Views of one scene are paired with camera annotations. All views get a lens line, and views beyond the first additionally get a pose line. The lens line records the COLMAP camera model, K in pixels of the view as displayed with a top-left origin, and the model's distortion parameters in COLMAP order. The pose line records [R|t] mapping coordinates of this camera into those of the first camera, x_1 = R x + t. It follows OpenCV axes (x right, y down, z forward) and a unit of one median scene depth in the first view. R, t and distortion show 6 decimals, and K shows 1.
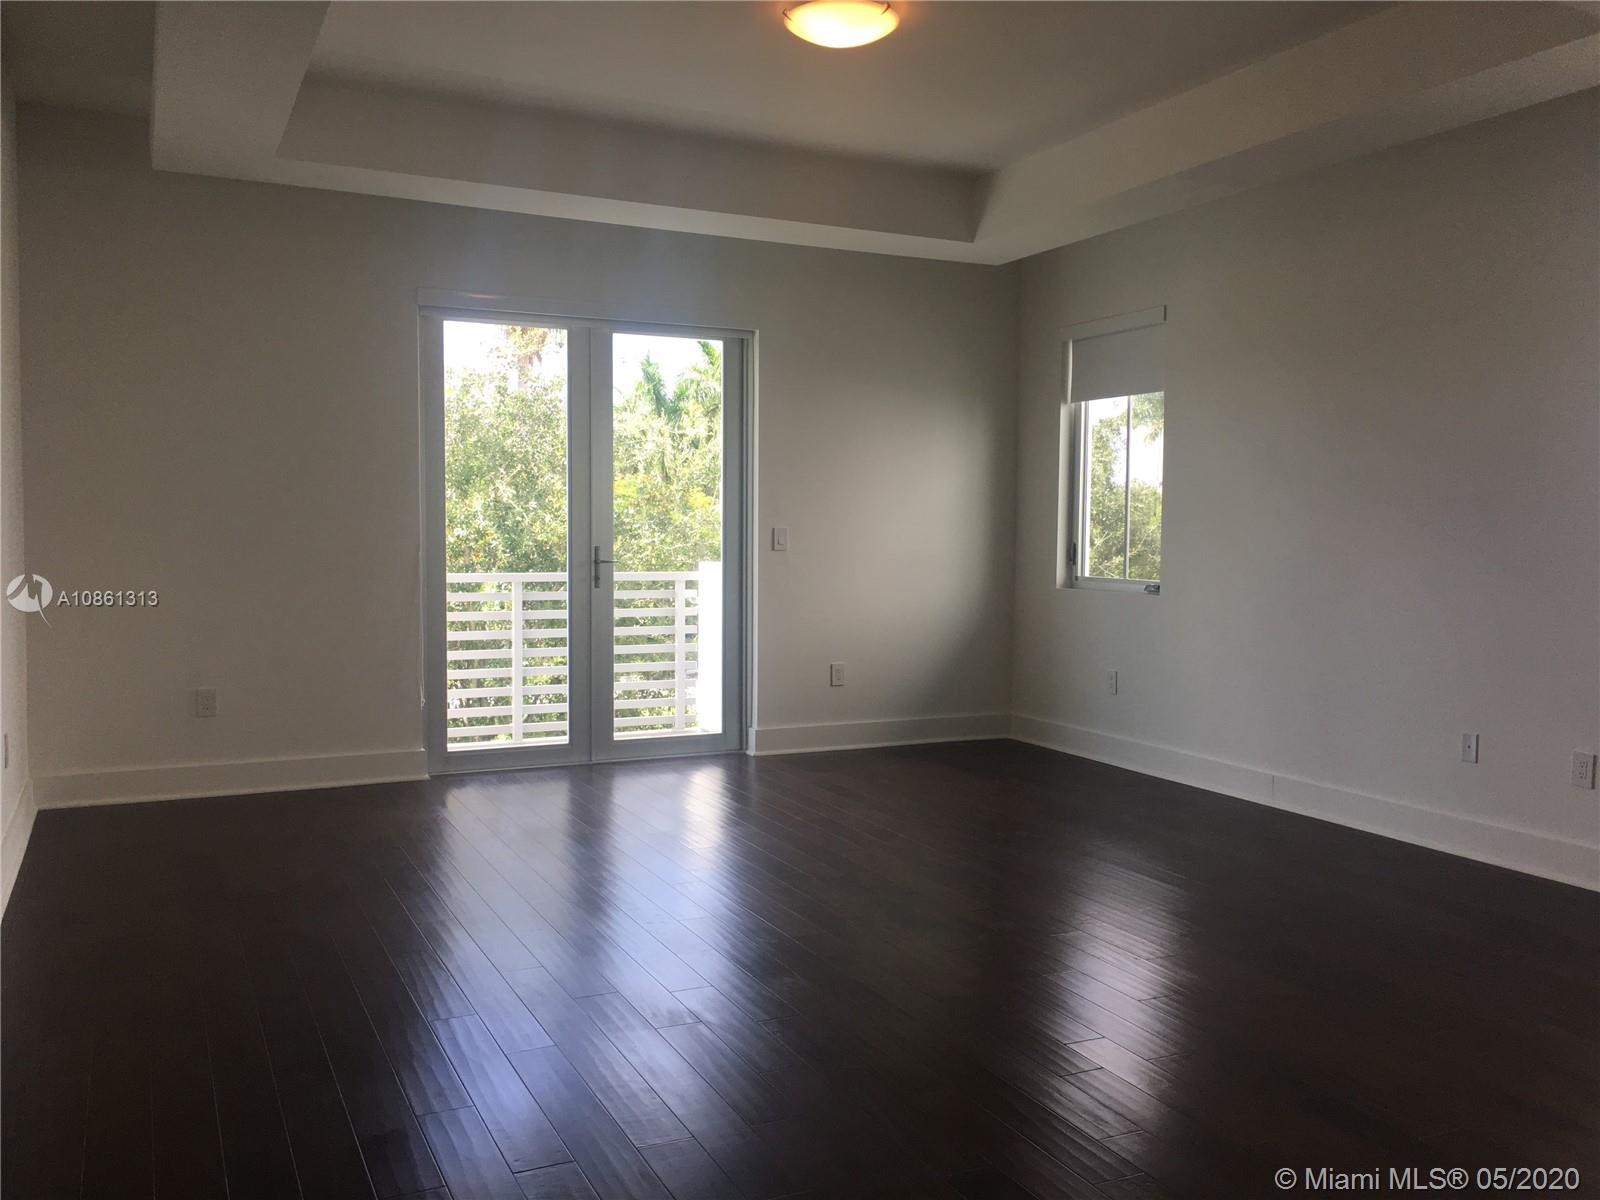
lens RADIAL K [[1306.2, 0, 800.0], [0, 1306.2, 600.0], [0, 0, 1]] dist [0.008894, 0.005332]
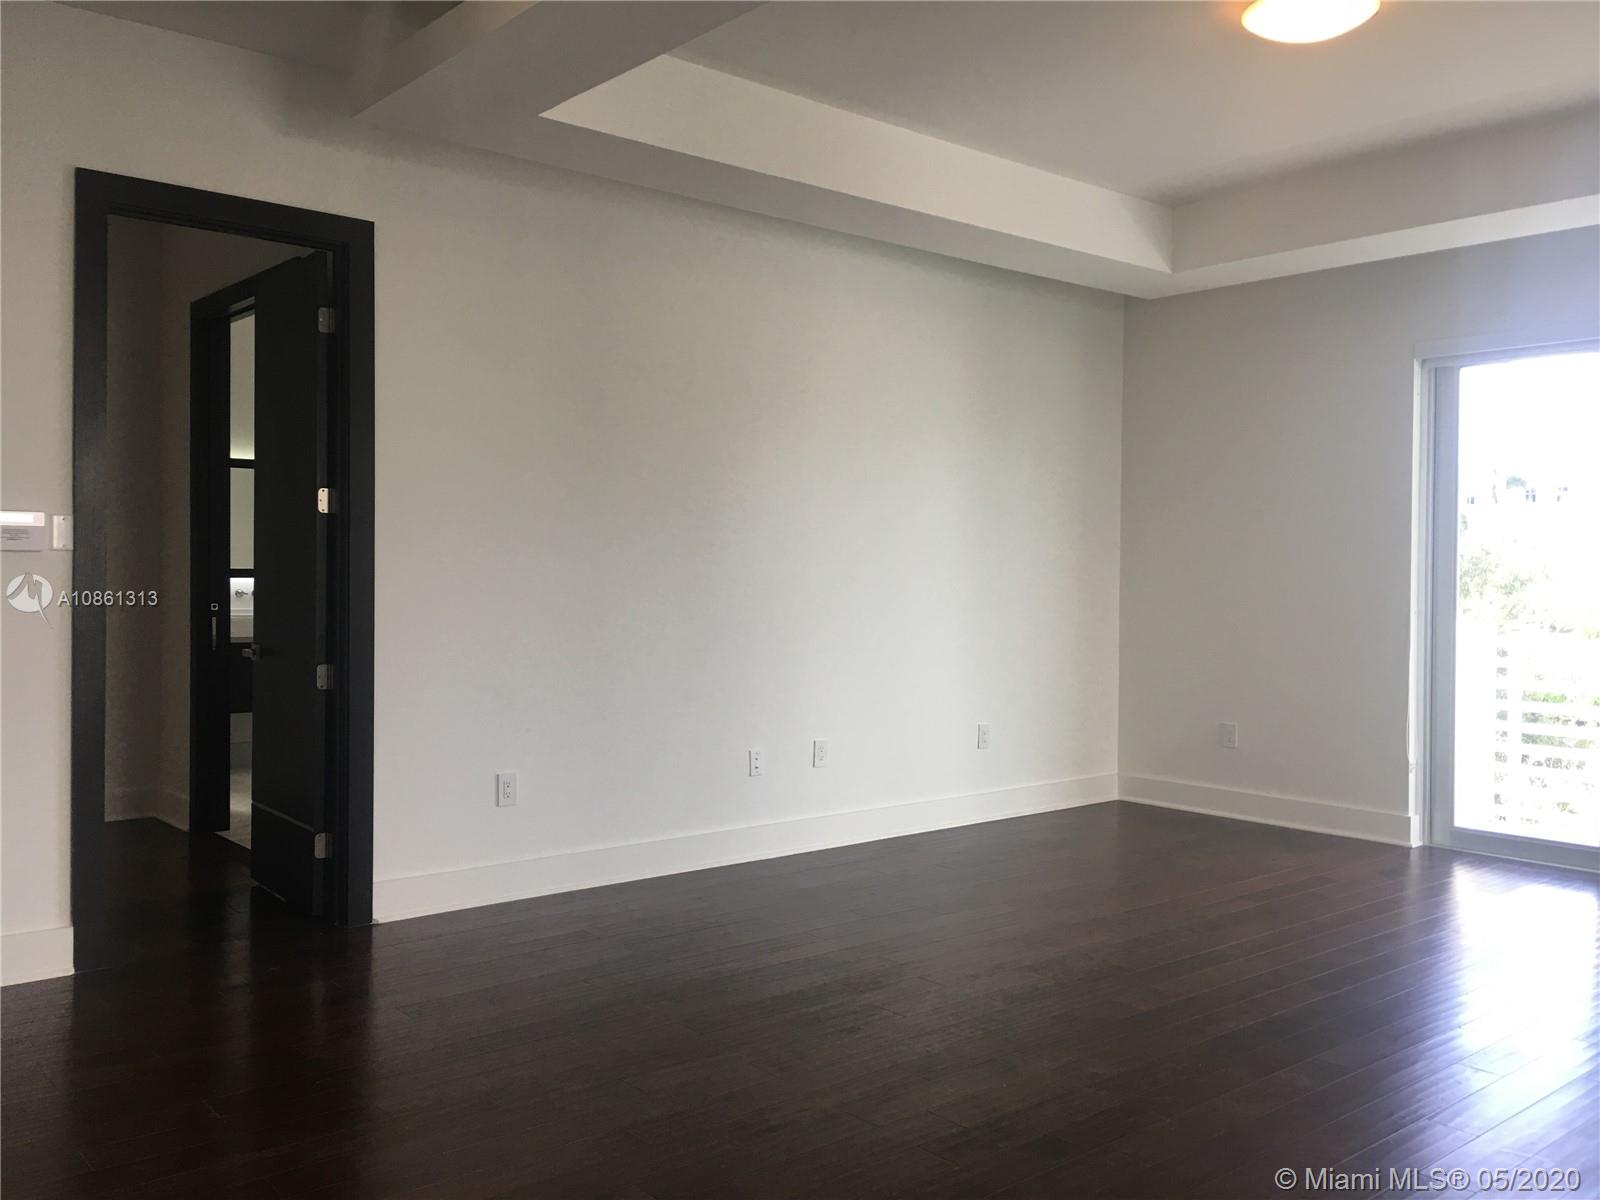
lens RADIAL K [[1306.2, 0, 800.0], [0, 1306.2, 600.0], [0, 0, 1]] dist [0.008894, 0.005332]
pose [[0.208520, -0.005398, -0.978003, 0.623095], [-0.059392, 0.998069, -0.018172, 0.001067], [0.976213, 0.061874, 0.207797, 0.378050]]
